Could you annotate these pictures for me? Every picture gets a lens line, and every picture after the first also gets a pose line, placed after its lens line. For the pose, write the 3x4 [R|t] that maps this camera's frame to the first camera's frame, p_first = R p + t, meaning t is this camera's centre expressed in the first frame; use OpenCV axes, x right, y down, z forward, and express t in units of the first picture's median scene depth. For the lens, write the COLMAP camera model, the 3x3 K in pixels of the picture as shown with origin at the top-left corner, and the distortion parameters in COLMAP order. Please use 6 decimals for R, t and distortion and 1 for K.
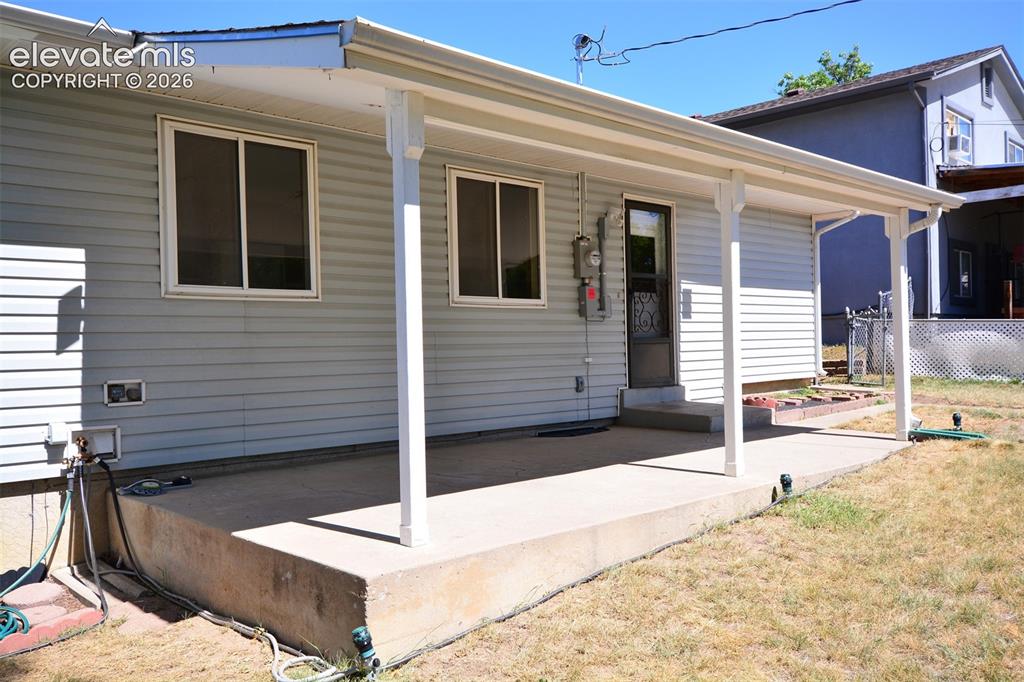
lens RADIAL K [[842.4, 0, 511.3], [0, 842.4, 339.9], [0, 0, 1]] dist [0.016564, 0.007942]
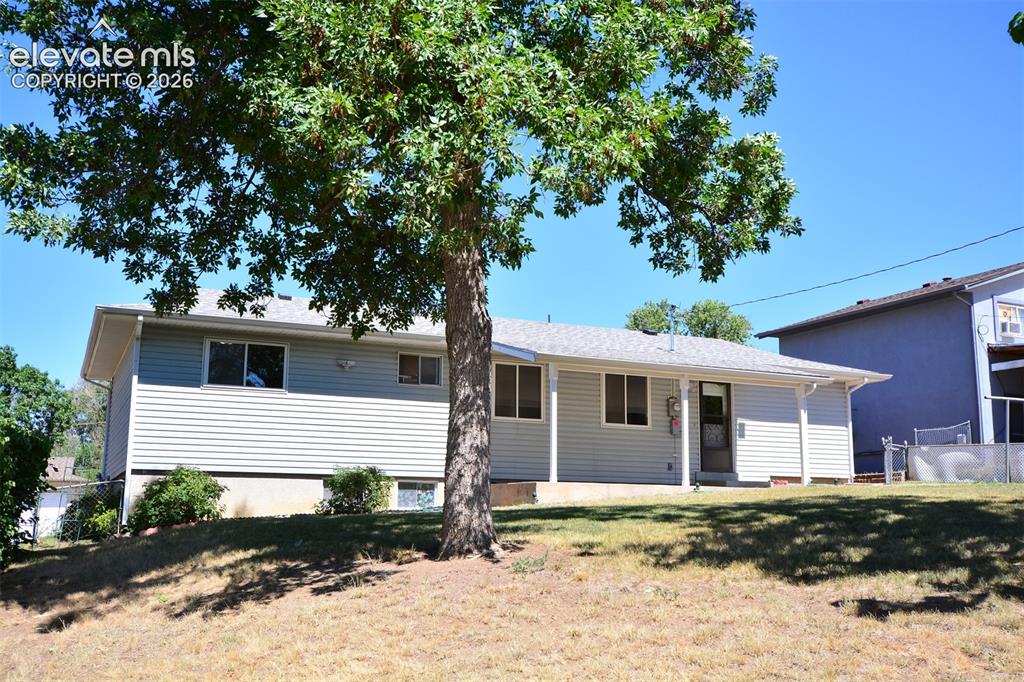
lens RADIAL K [[1049.7, 0, 512.2], [0, 1049.7, 340.0], [0, 0, 1]] dist [0.030366, 0.000000]
pose [[0.934417, -0.024838, -0.355314, 0.585391], [-0.032528, 0.987446, -0.154571, 0.142444], [0.354693, 0.155991, 0.921878, -1.444920]]
